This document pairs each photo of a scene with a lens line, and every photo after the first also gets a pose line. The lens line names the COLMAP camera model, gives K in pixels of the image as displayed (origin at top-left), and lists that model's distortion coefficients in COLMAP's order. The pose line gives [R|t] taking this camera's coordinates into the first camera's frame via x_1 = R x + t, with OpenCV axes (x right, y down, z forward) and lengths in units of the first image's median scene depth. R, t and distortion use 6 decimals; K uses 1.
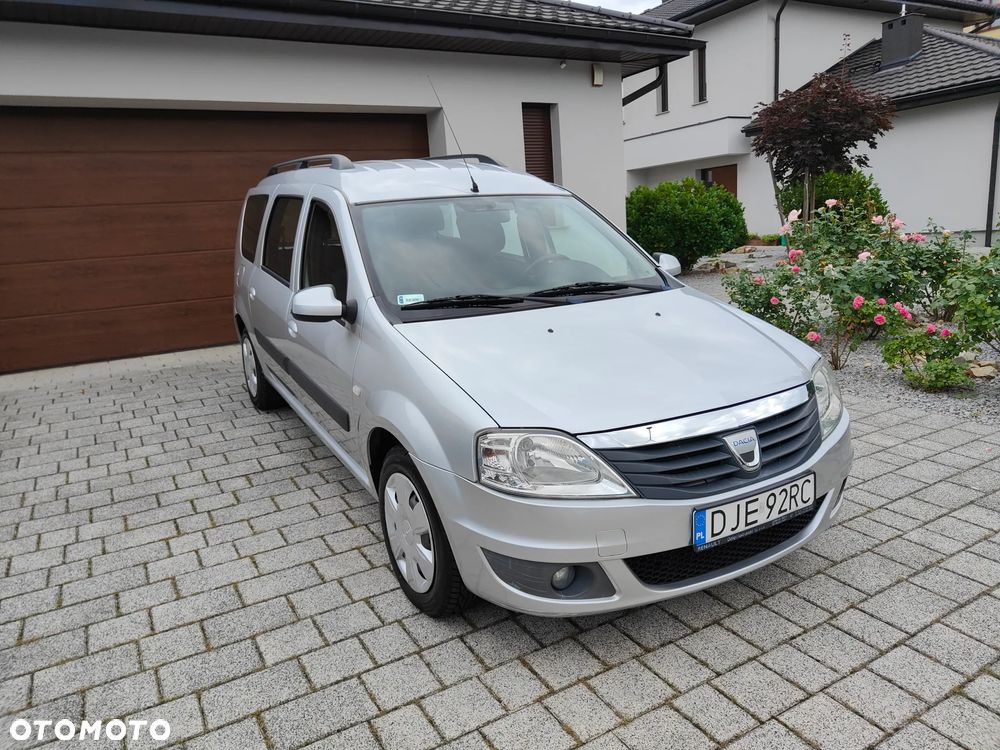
lens RADIAL K [[698.3, 0, 499.0], [0, 698.3, 374.9], [0, 0, 1]] dist [0.007851, 0.002155]
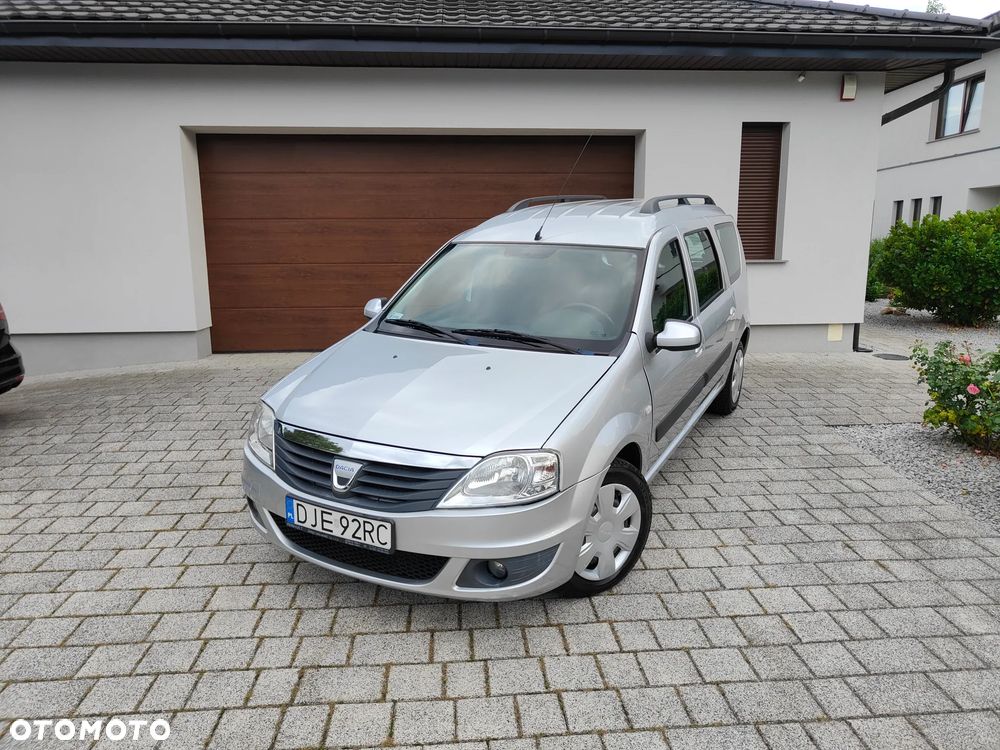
lens RADIAL K [[698.3, 0, 505.7], [0, 698.3, 375.7], [0, 0, 1]] dist [0.007851, 0.002155]
pose [[0.898133, 0.141712, -0.416262, 0.443026], [-0.143064, 0.989314, 0.028125, -0.121842], [0.415799, 0.034292, 0.908810, 0.168412]]
